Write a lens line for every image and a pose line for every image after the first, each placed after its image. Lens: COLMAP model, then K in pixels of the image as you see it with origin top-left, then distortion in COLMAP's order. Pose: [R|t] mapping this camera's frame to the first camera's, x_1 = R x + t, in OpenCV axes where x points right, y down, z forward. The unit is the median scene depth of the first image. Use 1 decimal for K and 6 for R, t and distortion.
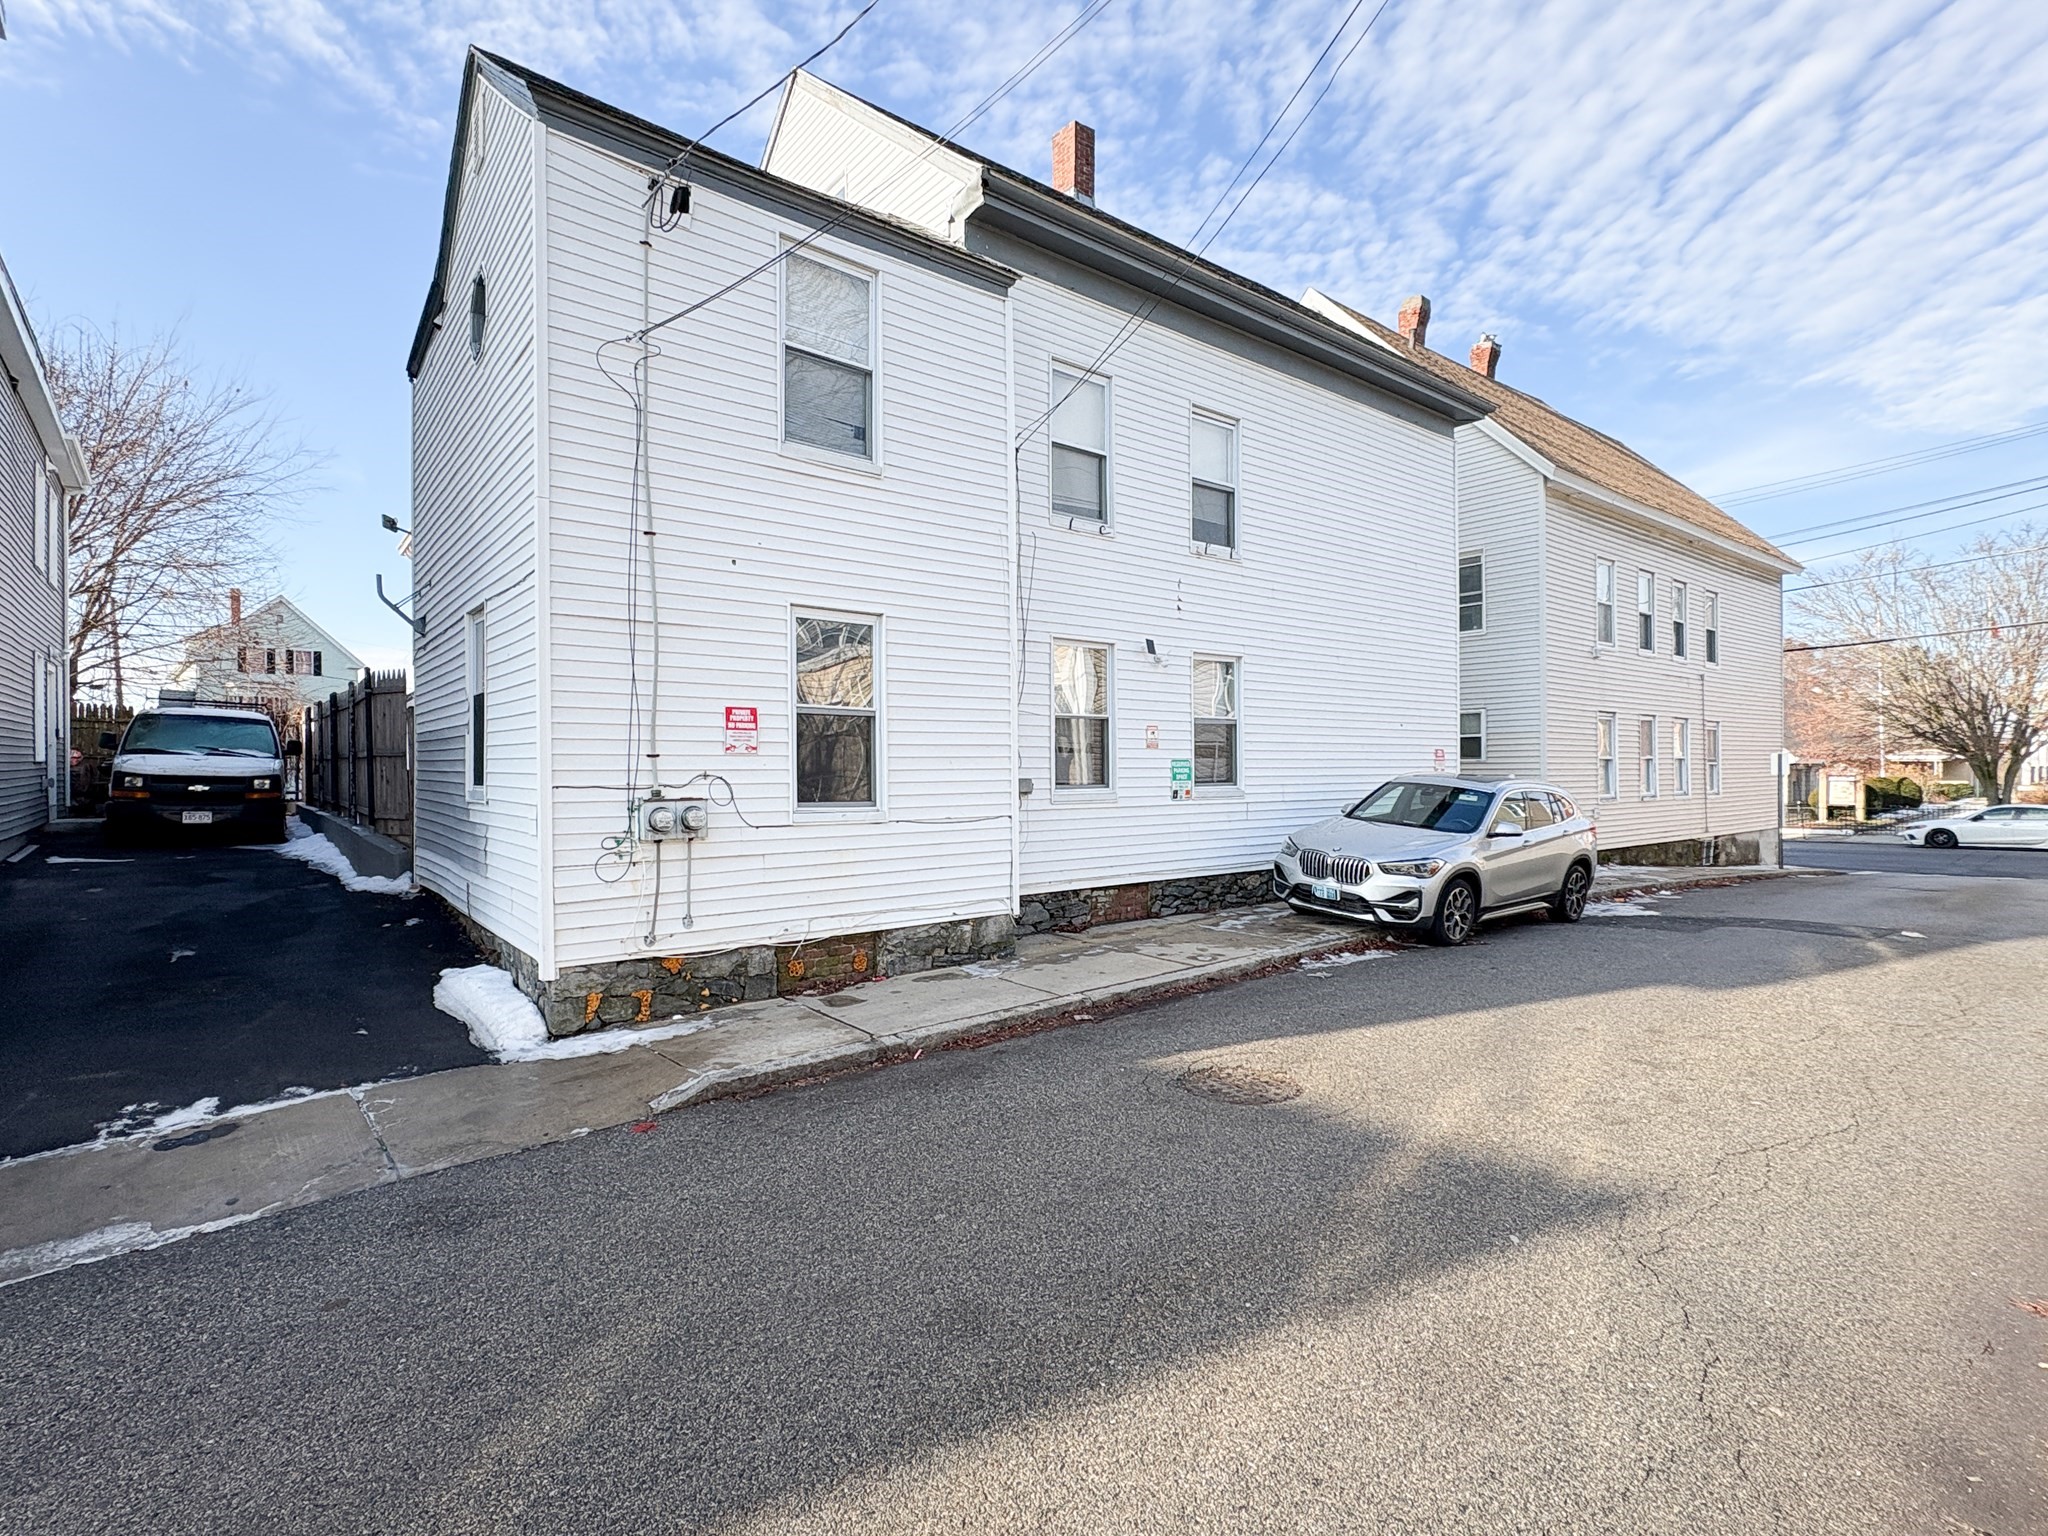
lens RADIAL K [[997.3, 0, 1024.0], [0, 997.3, 768.0], [0, 0, 1]] dist [-0.000140, 0.001286]
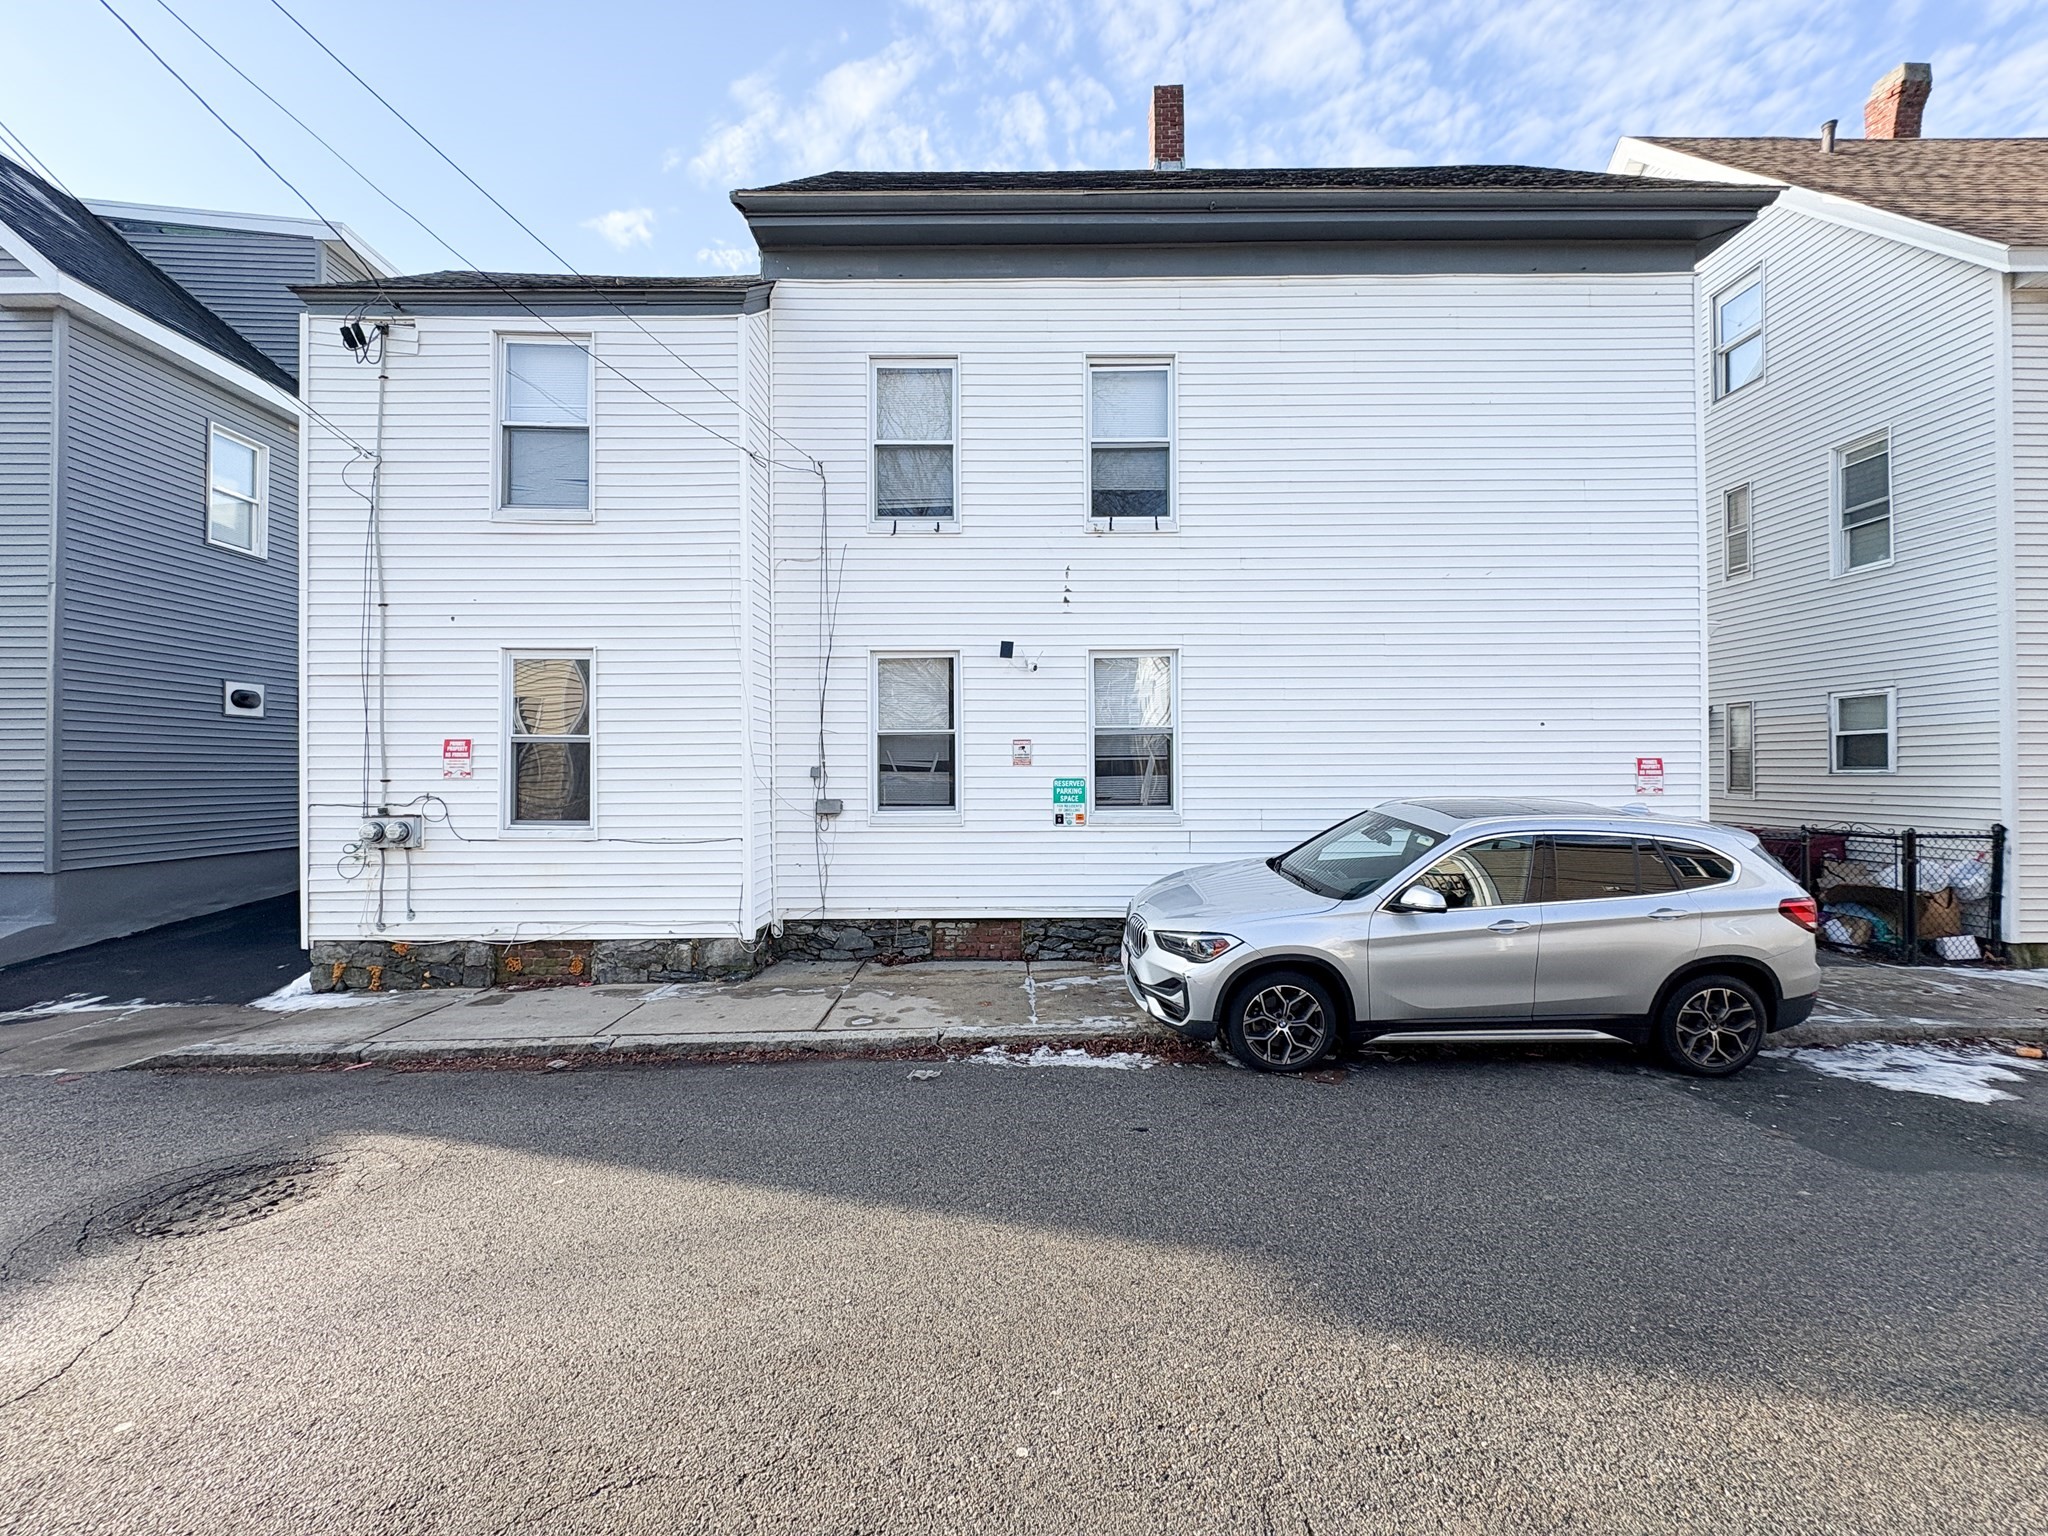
lens RADIAL K [[815.6, 0, 1014.8], [0, 815.6, 768.2], [0, 0, 1]] dist [-0.000920, 0.000333]
pose [[0.781092, -0.002581, -0.624411, 0.776393], [0.001406, 0.999996, -0.002374, -0.021400], [0.624415, 0.000976, 0.781092, 0.600110]]
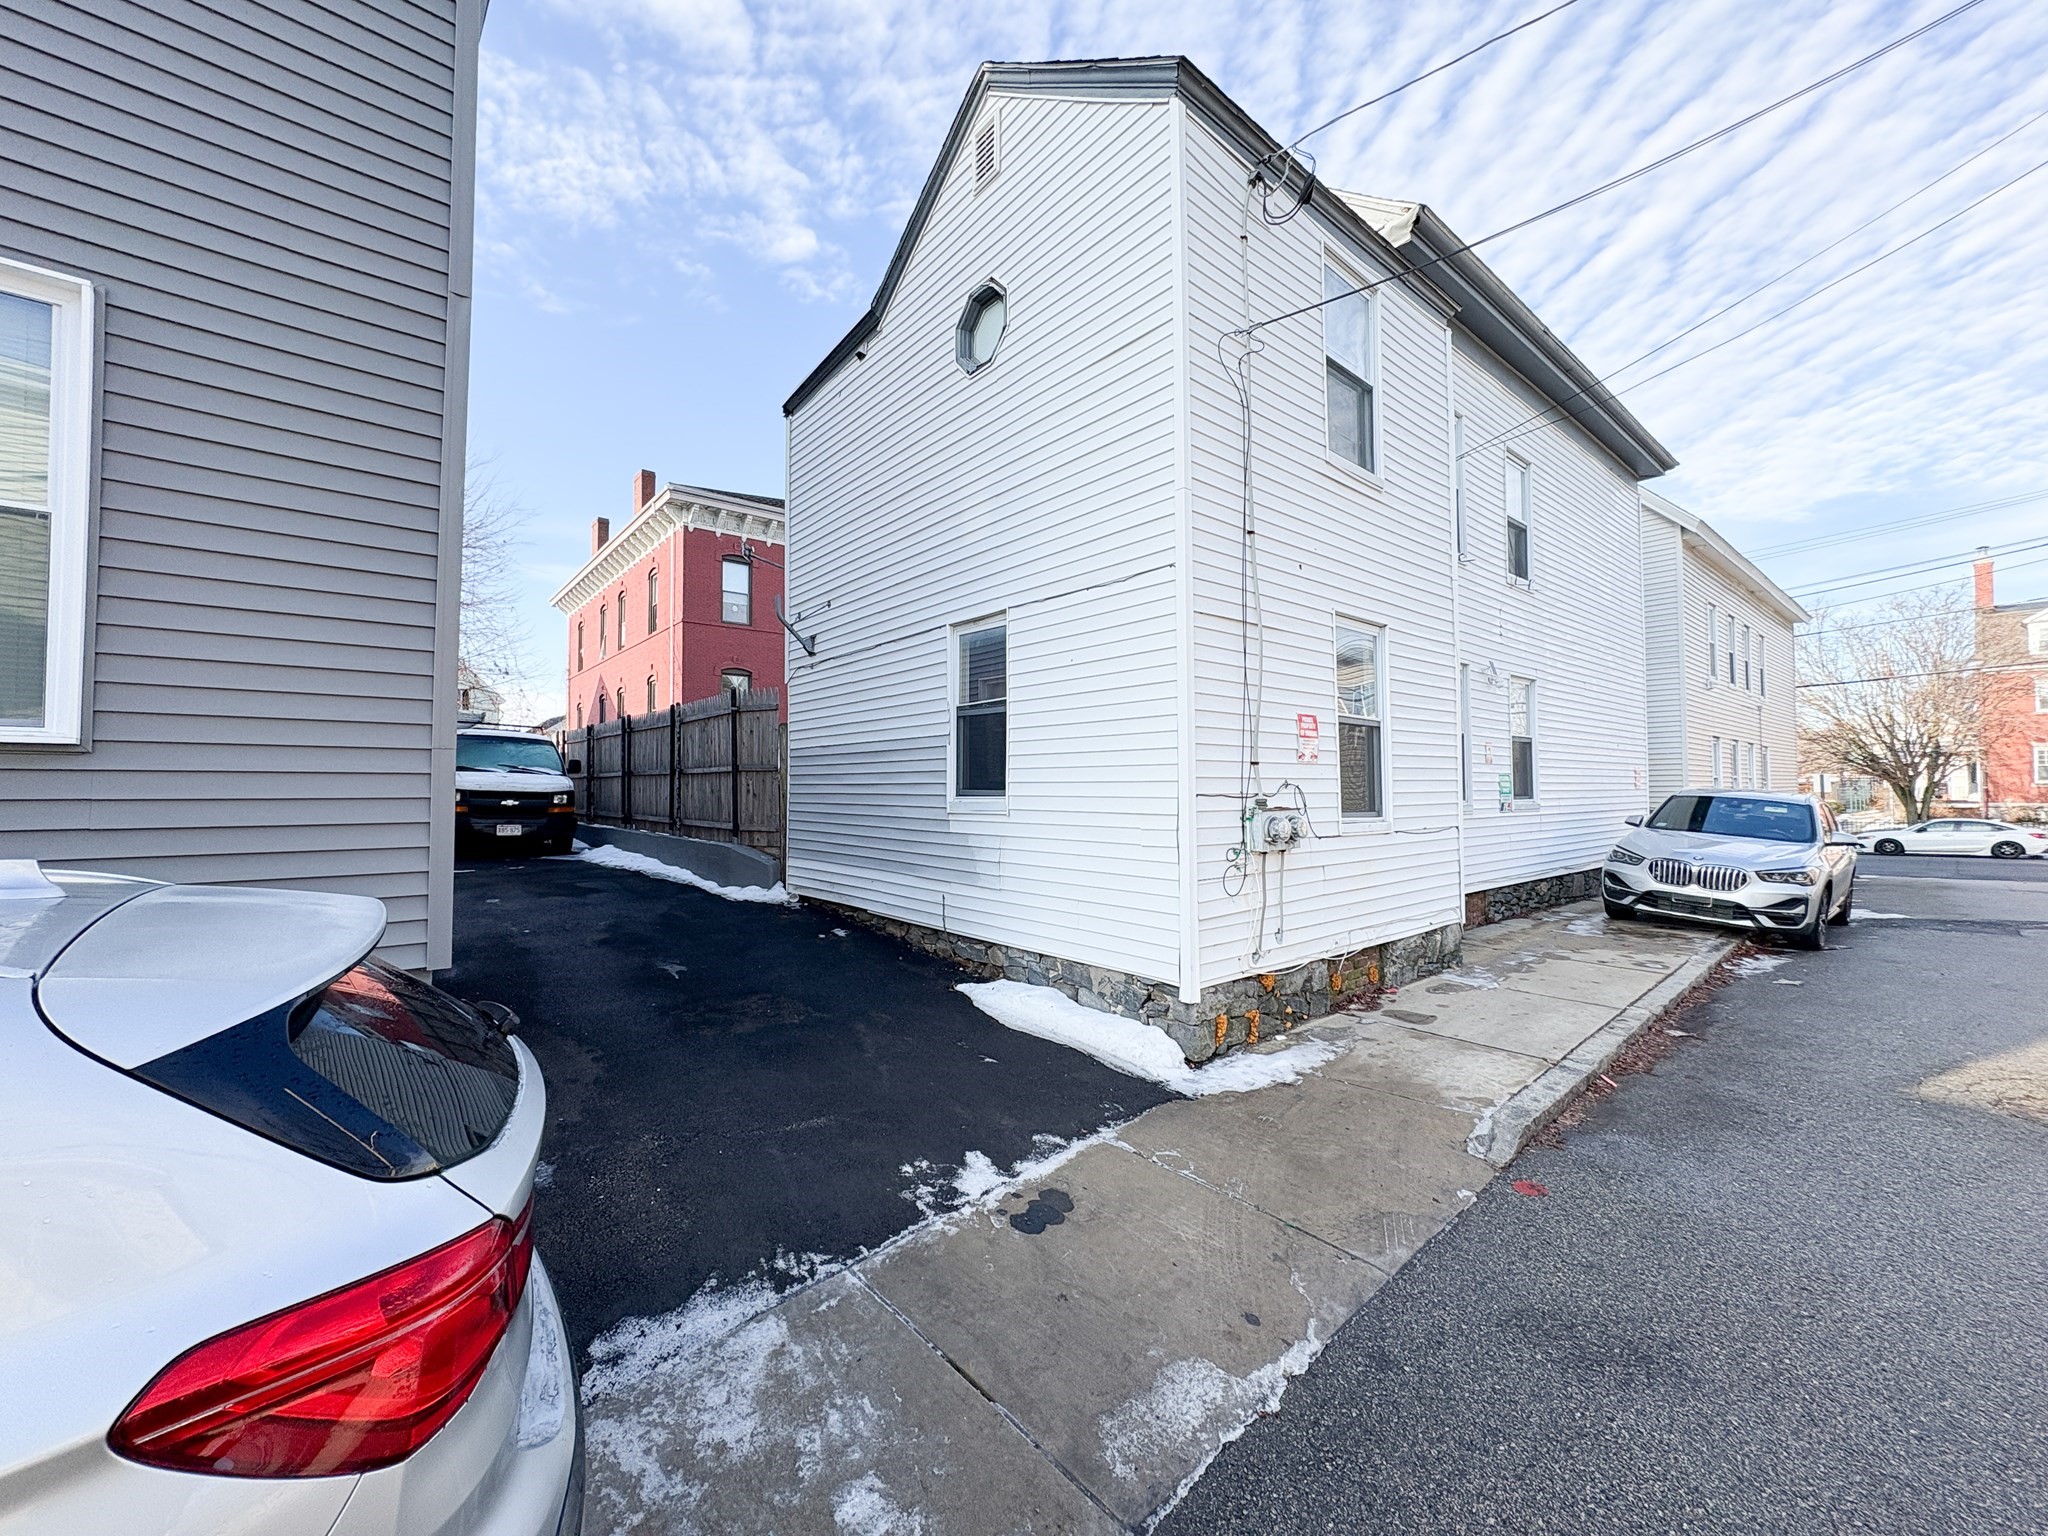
lens RADIAL K [[812.4, 0, 1022.2], [0, 812.4, 813.4], [0, 0, 1]] dist [0.000521, -0.000028]
pose [[0.999680, -0.000837, 0.025296, -0.532871], [0.000123, 0.999602, 0.028225, 0.012573], [-0.025310, -0.028213, 0.999281, 0.207246]]
